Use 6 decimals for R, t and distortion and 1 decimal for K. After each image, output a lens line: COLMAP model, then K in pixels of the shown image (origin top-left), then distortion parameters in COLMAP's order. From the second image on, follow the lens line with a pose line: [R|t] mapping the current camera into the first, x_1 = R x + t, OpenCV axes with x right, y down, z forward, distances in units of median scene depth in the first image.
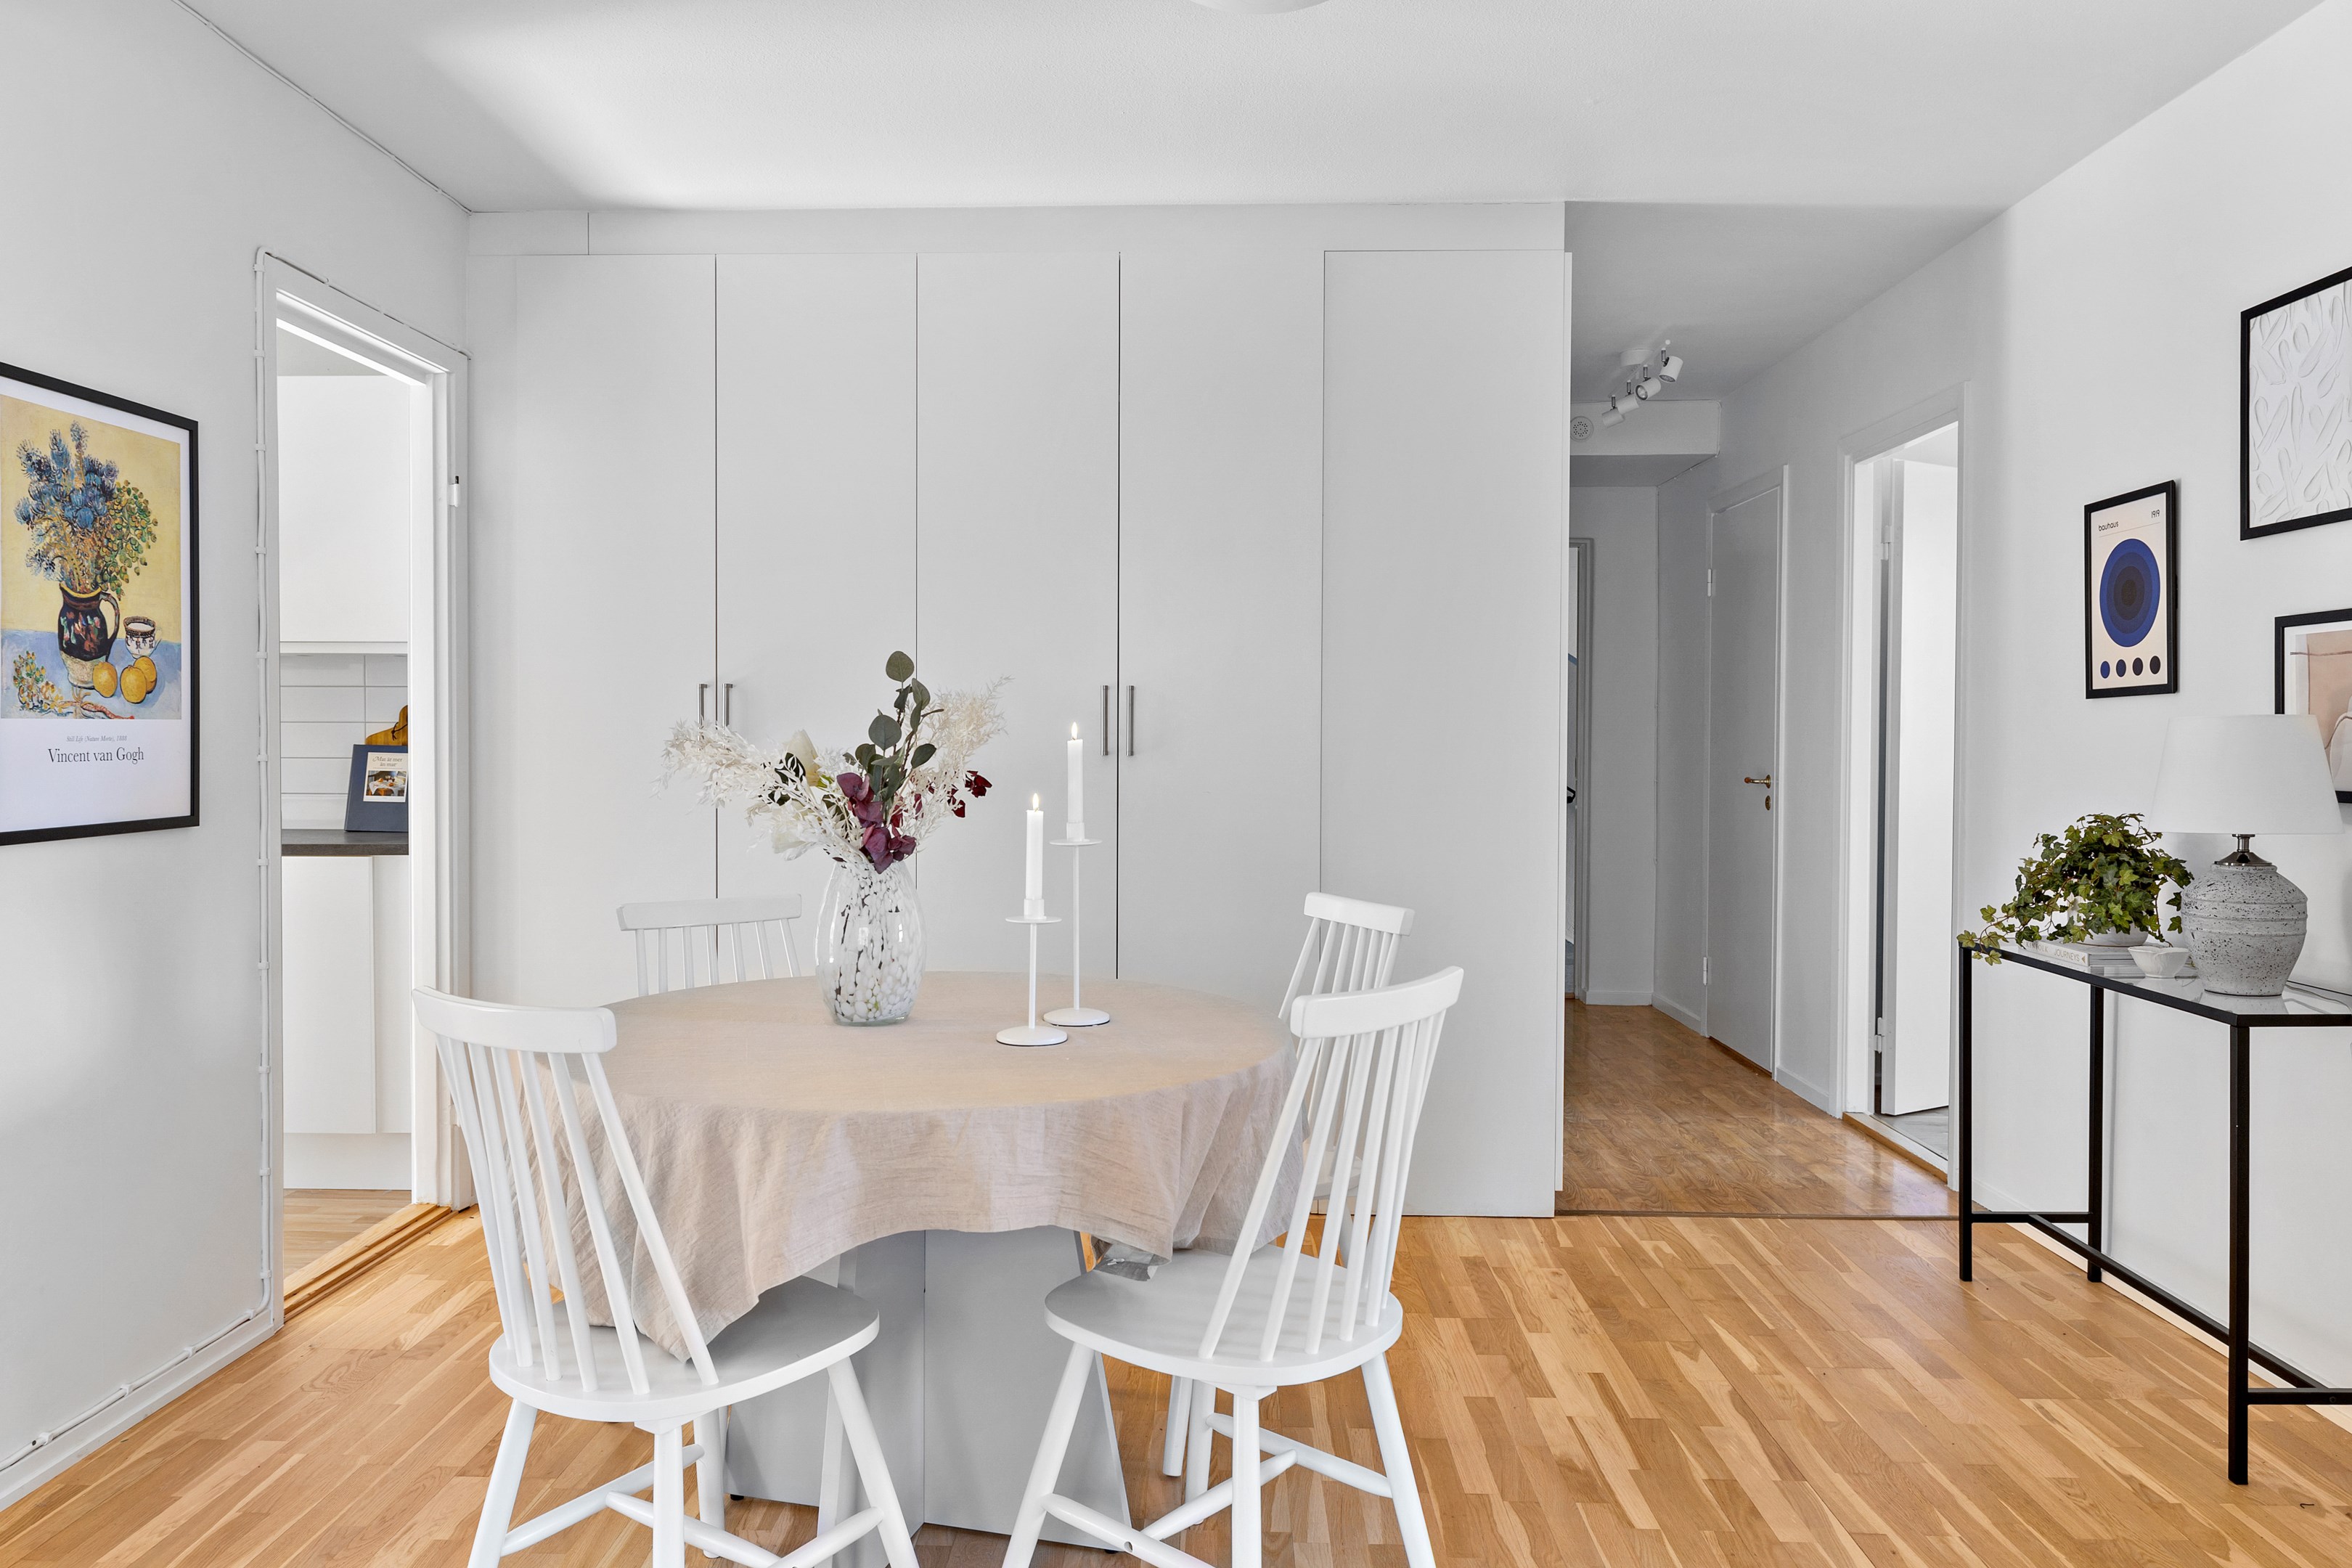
lens RADIAL K [[1653.7, 0, 1166.6], [0, 1653.7, 777.7], [0, 0, 1]] dist [0.000757, -0.002340]
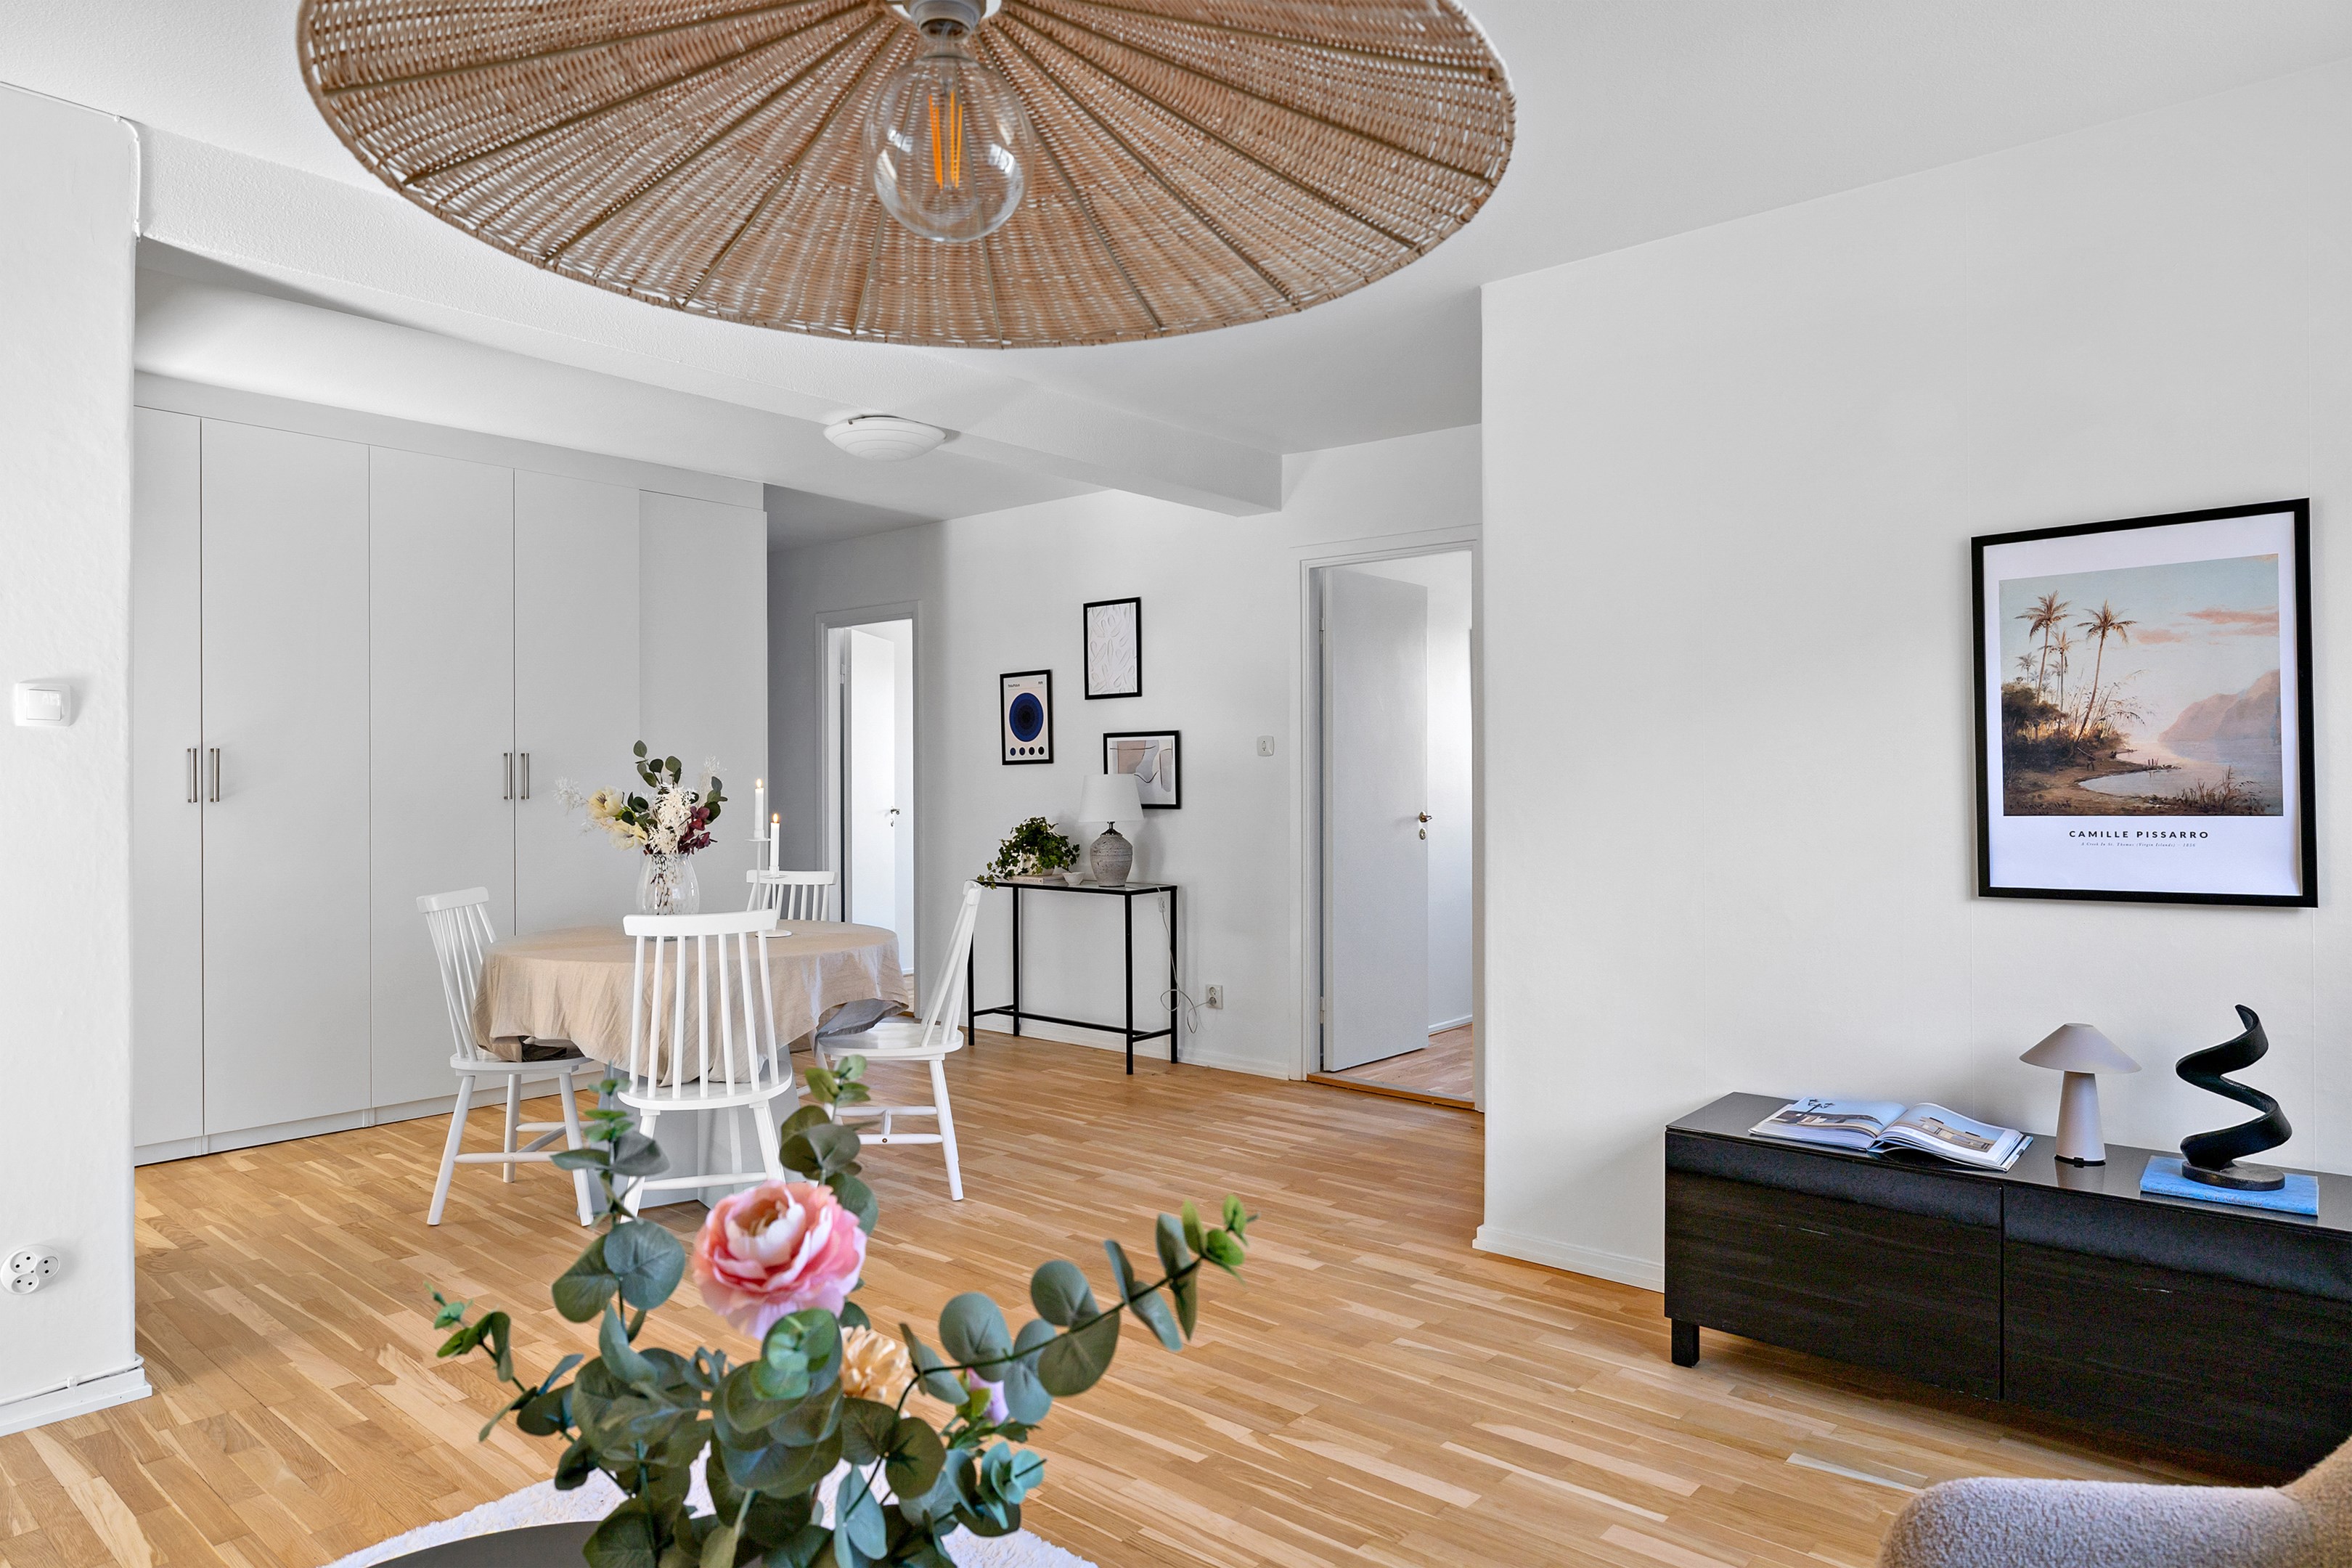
lens RADIAL K [[1381.5, 0, 1177.2], [0, 1381.5, 770.7], [0, 0, 1]] dist [0.006733, -0.000077]
pose [[0.626906, 0.001036, 0.779094, -0.889997], [0.023467, 0.999520, -0.020213, 0.001055], [-0.778742, 0.030955, 0.626581, -0.373496]]
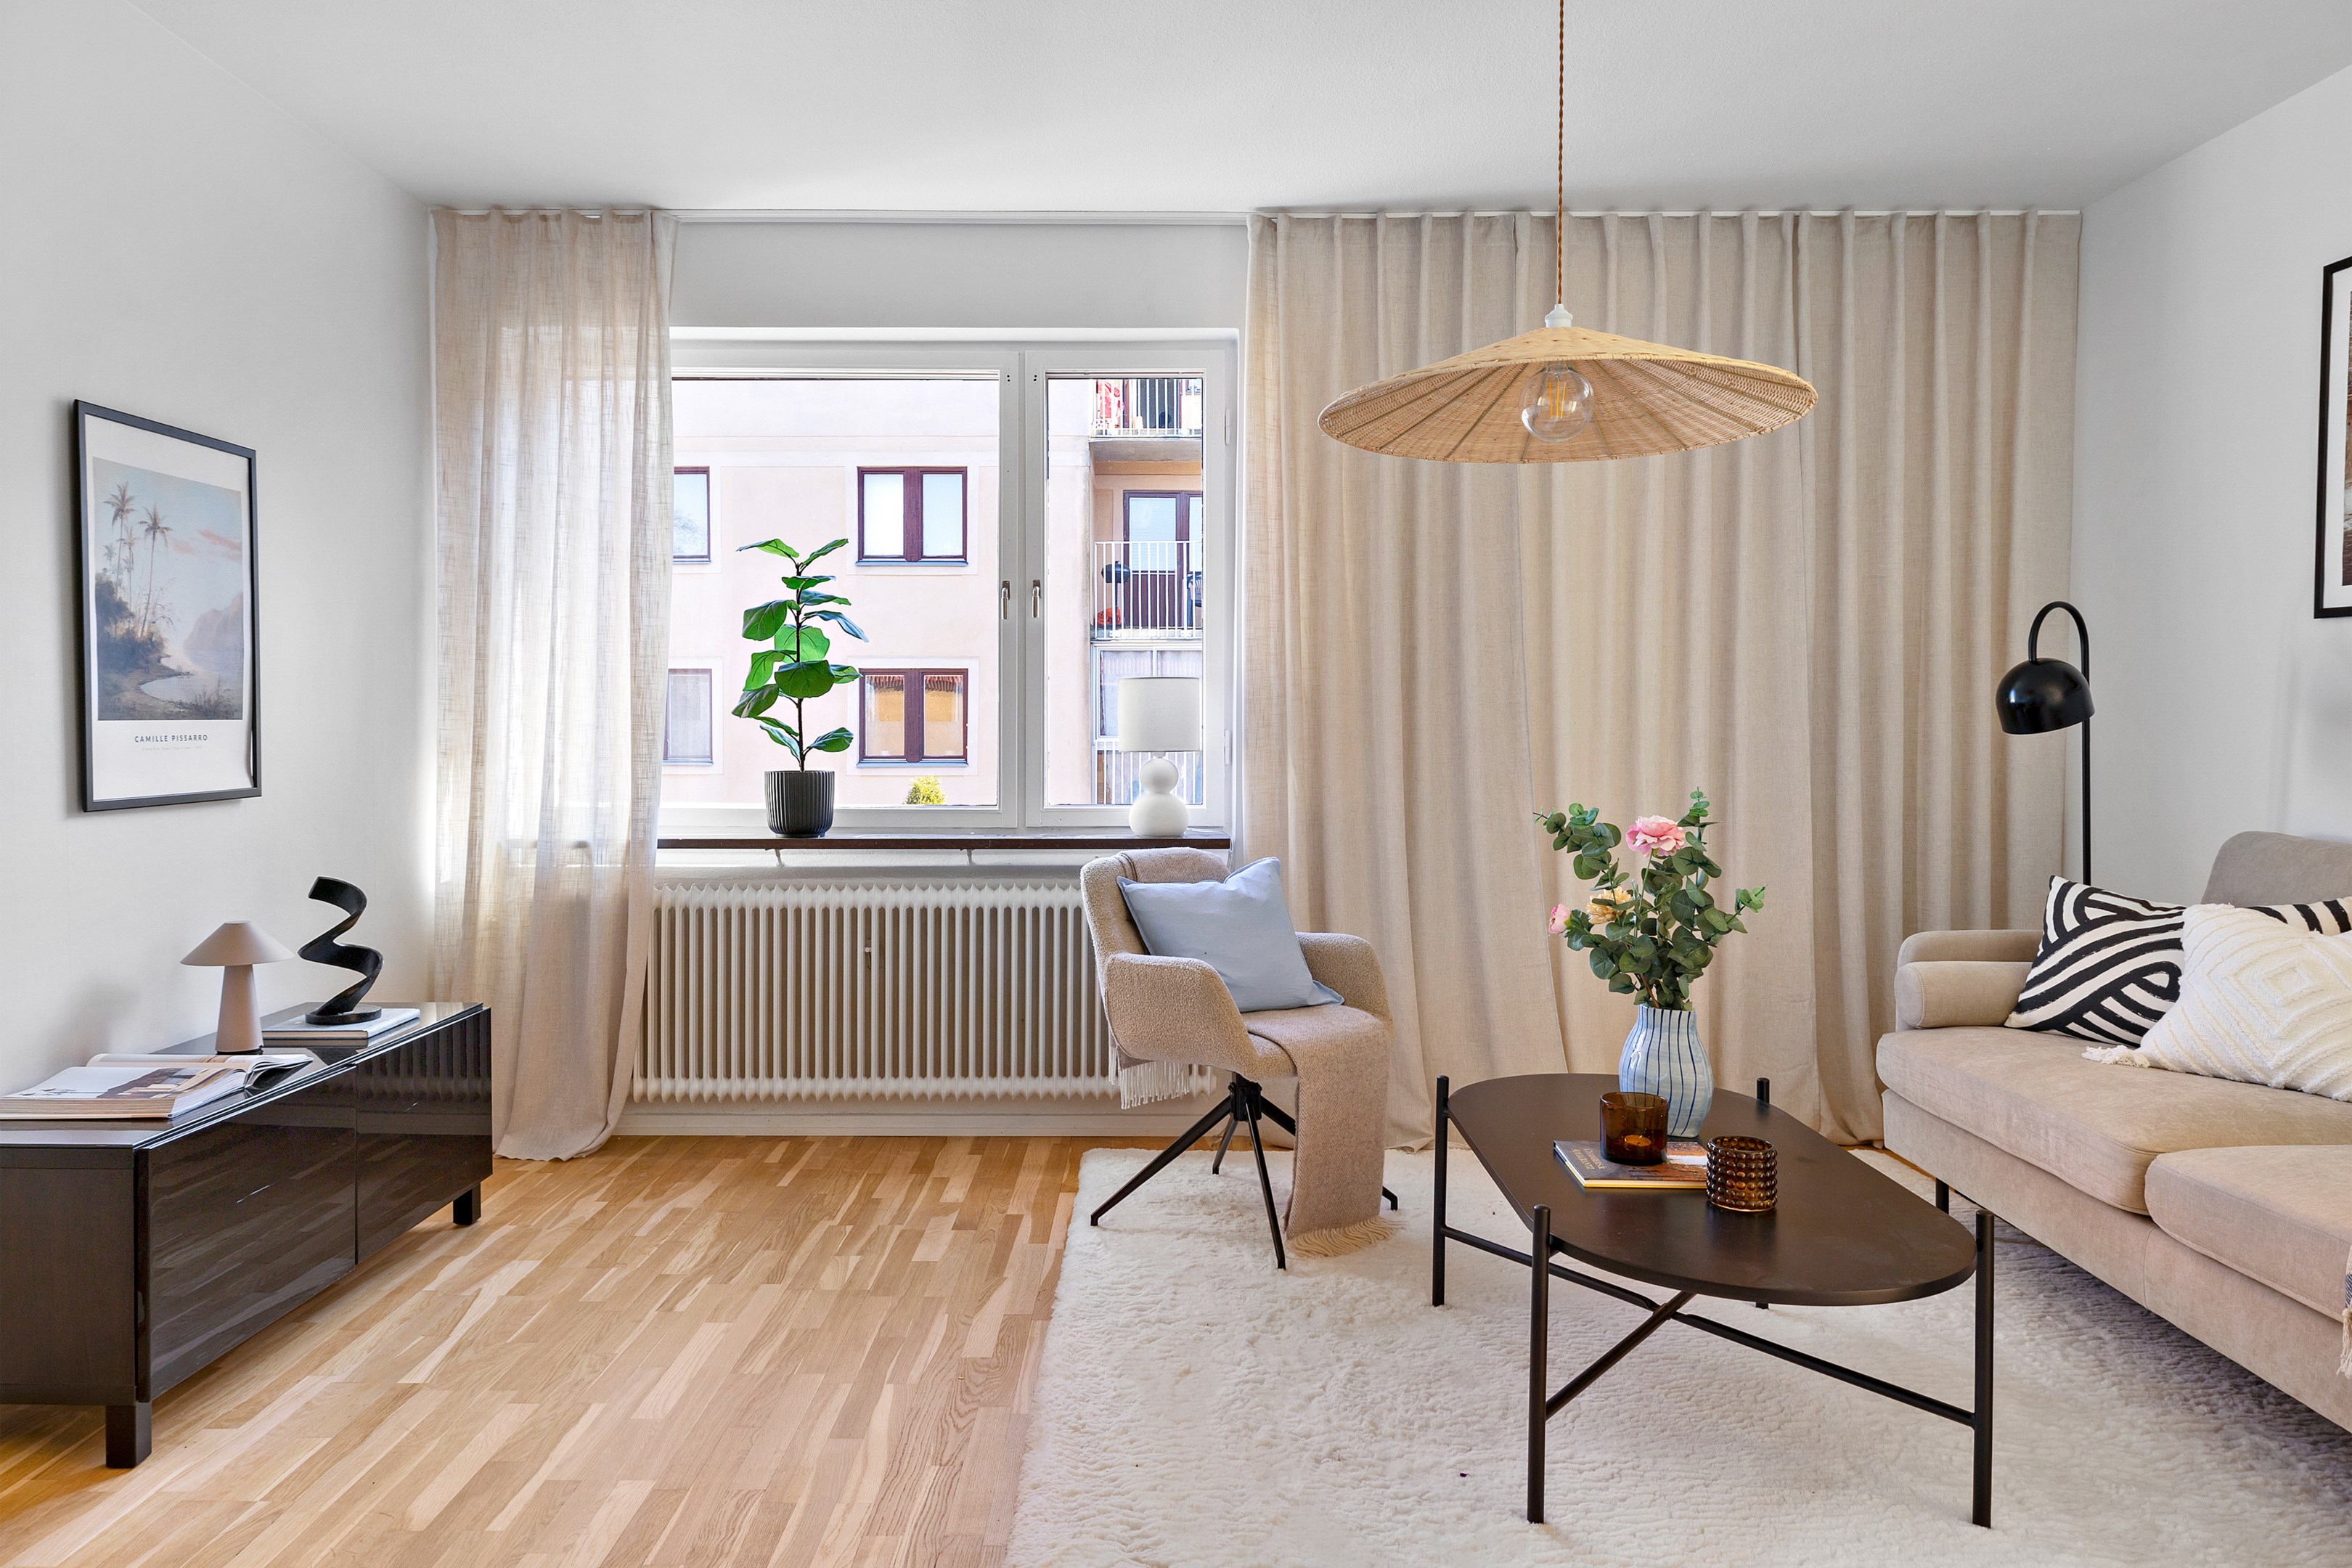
lens RADIAL K [[1551.5, 0, 1156.9], [0, 1551.5, 771.9], [0, 0, 1]] dist [-0.003339, 0.005123]
pose [[-0.999755, -0.001124, -0.022109, -0.420190], [-0.002186, 0.998841, 0.048074, 0.010316], [0.022029, 0.048110, -0.998599, 0.759002]]
